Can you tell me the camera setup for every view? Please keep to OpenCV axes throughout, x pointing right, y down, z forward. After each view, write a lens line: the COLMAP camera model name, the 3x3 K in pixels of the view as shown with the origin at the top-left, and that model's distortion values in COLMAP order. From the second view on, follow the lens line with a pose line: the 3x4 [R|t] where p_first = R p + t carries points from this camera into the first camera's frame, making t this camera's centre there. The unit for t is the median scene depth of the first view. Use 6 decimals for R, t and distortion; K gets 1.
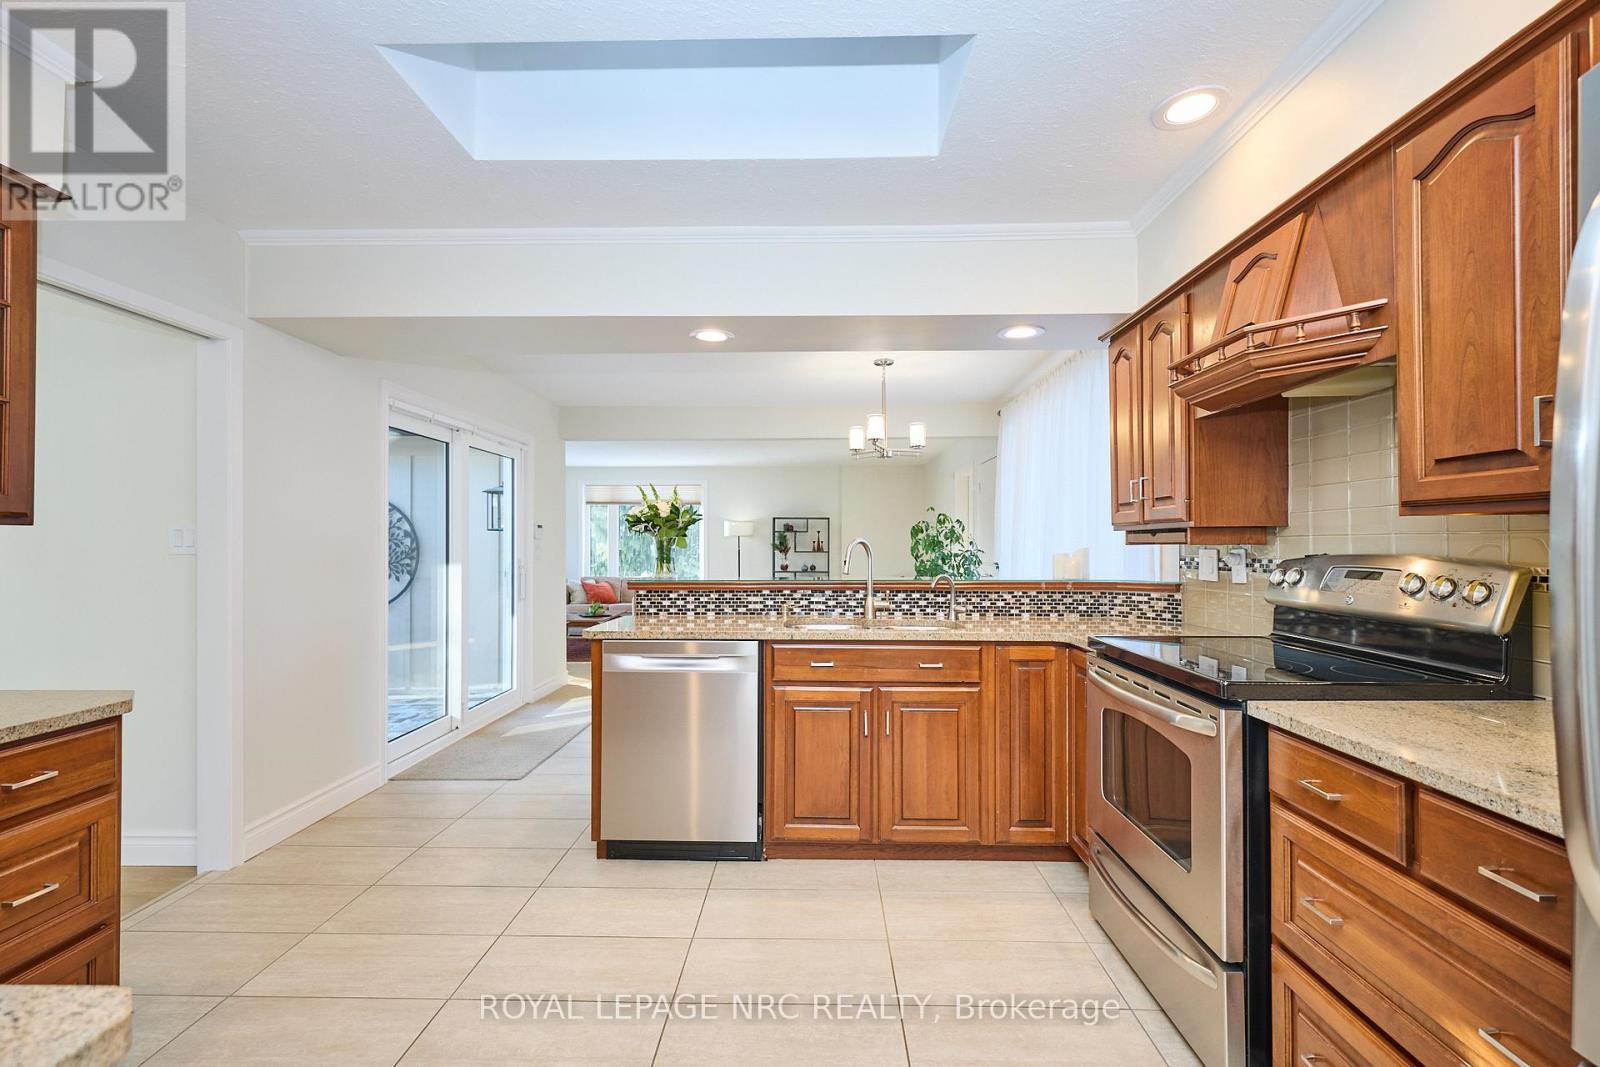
lens RADIAL K [[683.6, 0, 799.4], [0, 683.6, 539.2], [0, 0, 1]] dist [0.003591, 0.000983]
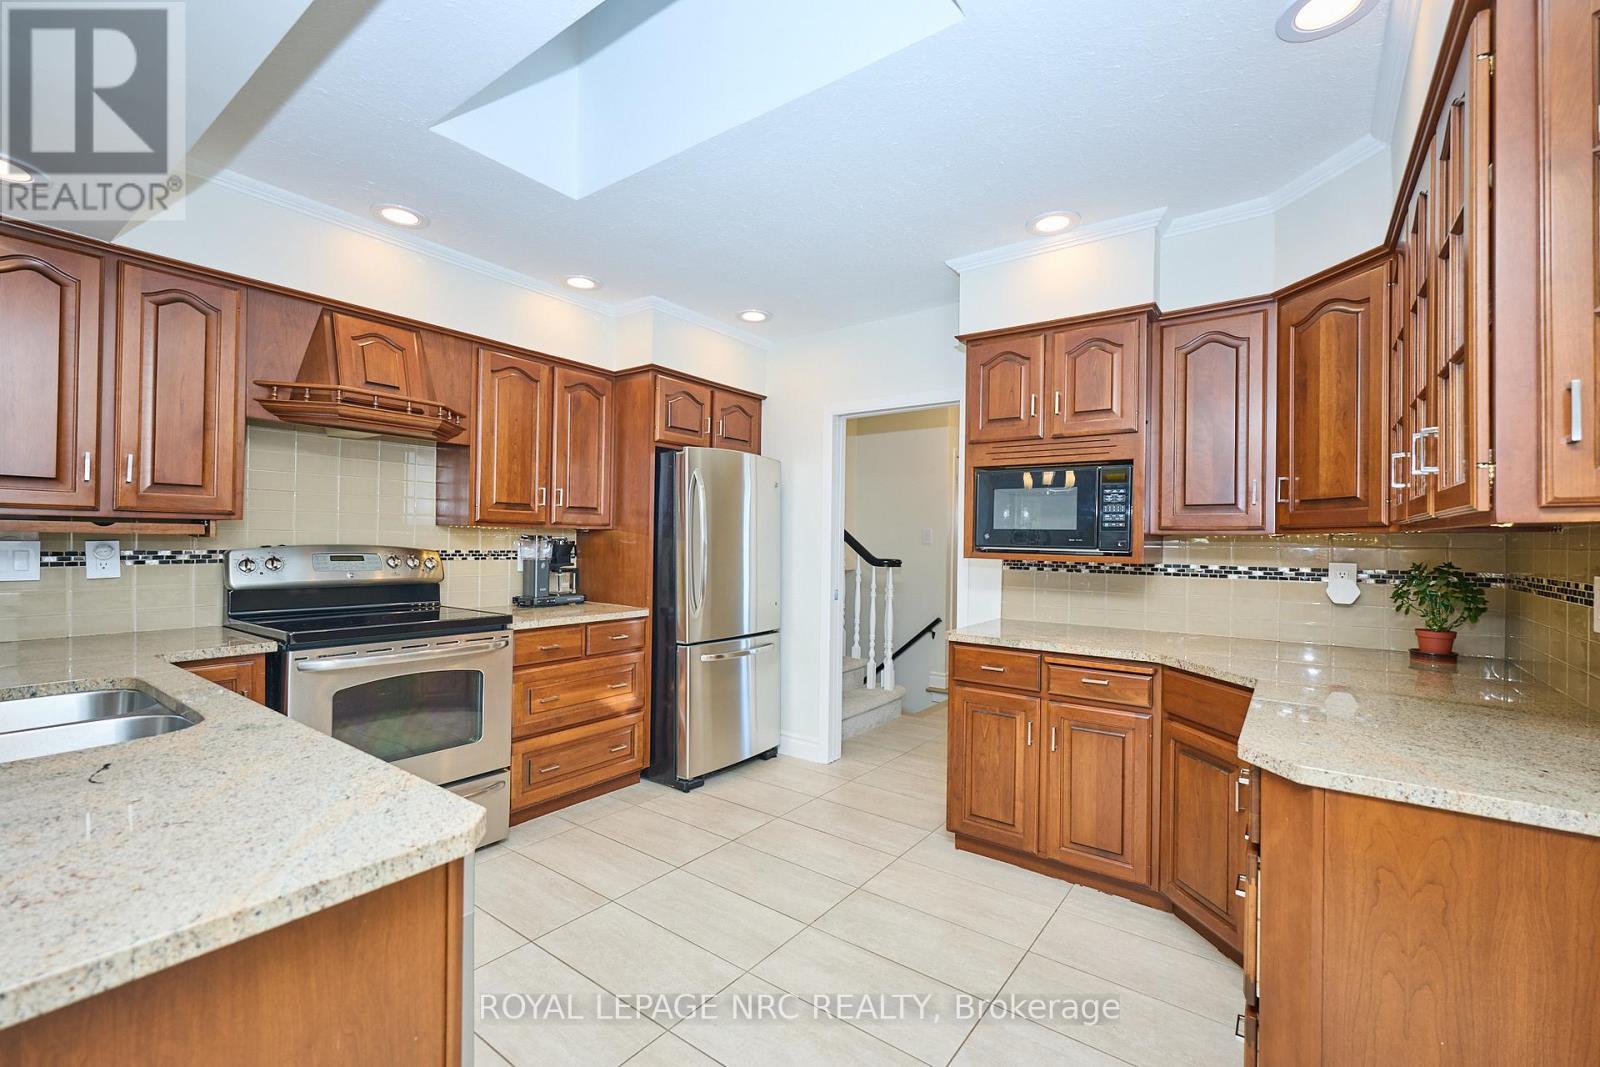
lens RADIAL K [[683.6, 0, 791.8], [0, 683.6, 536.4], [0, 0, 1]] dist [0.003591, 0.000983]
pose [[-0.812990, -0.005081, 0.582256, -0.518936], [-0.016626, 0.999757, -0.014490, 0.005475], [-0.582040, -0.021460, -0.812877, 0.997992]]
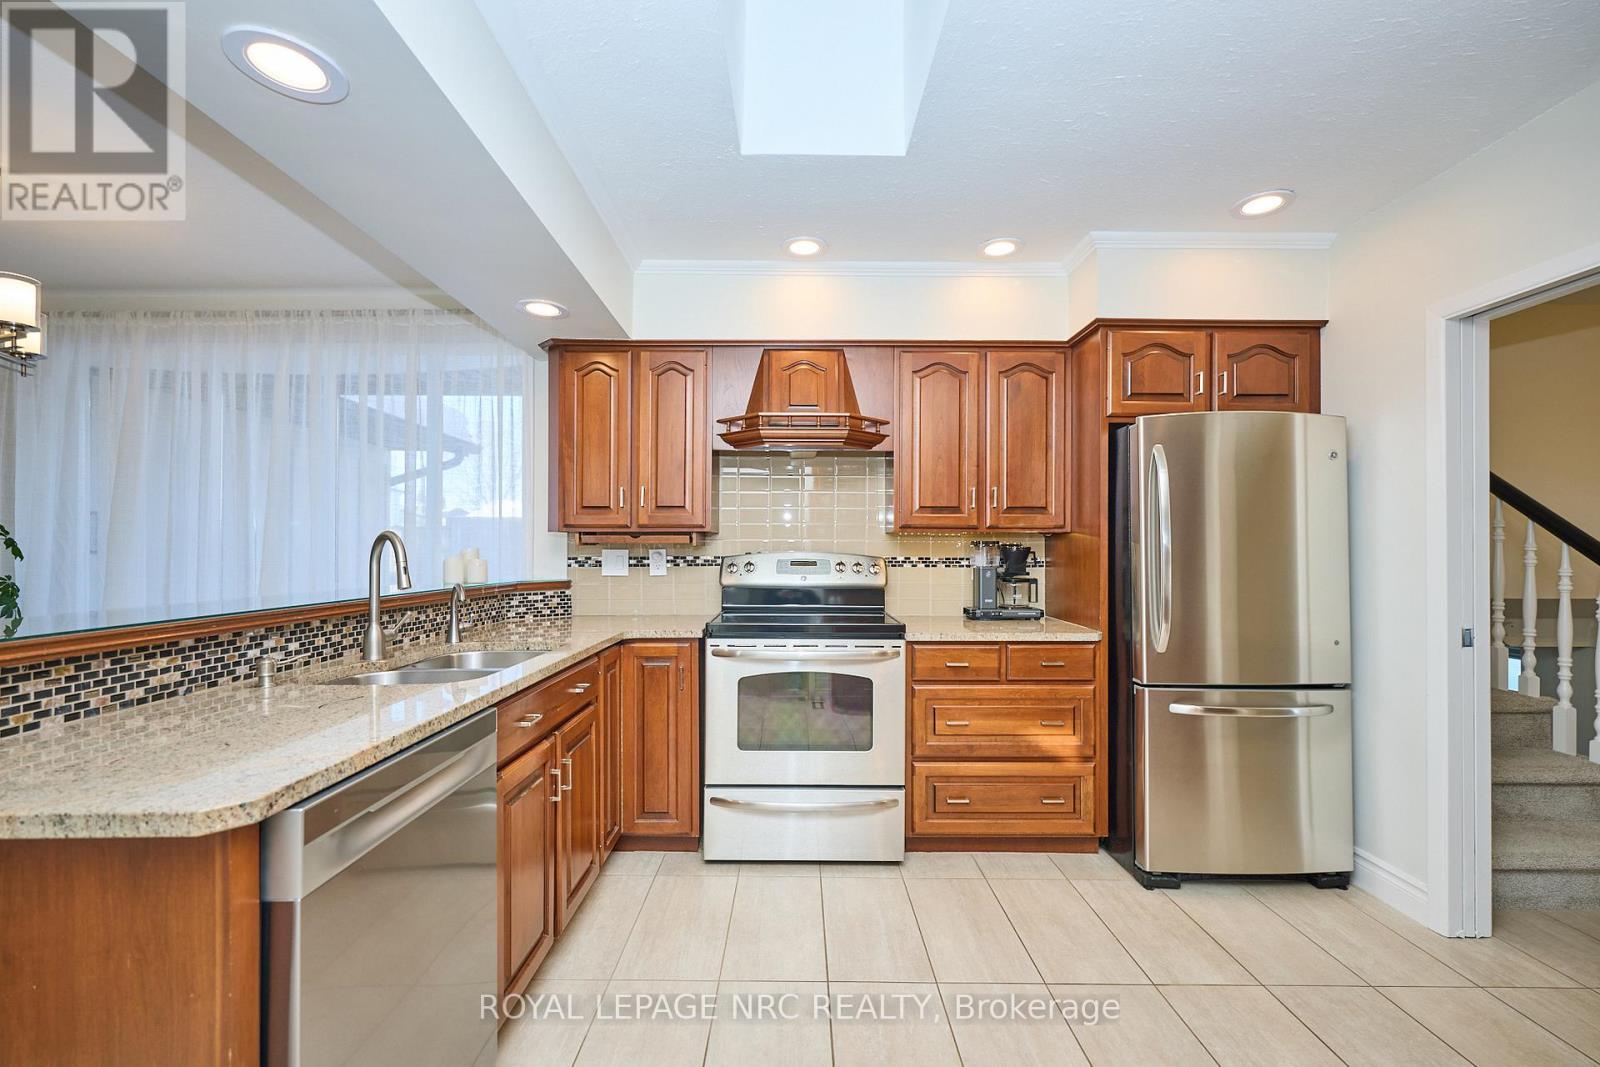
lens RADIAL K [[683.6, 0, 801.2], [0, 683.6, 540.4], [0, 0, 1]] dist [0.003591, 0.000983]
pose [[-0.028634, 0.014694, 0.999482, -0.540459], [-0.011171, 0.999825, -0.015019, 0.011843], [-0.999528, -0.011596, -0.028465, 0.633112]]
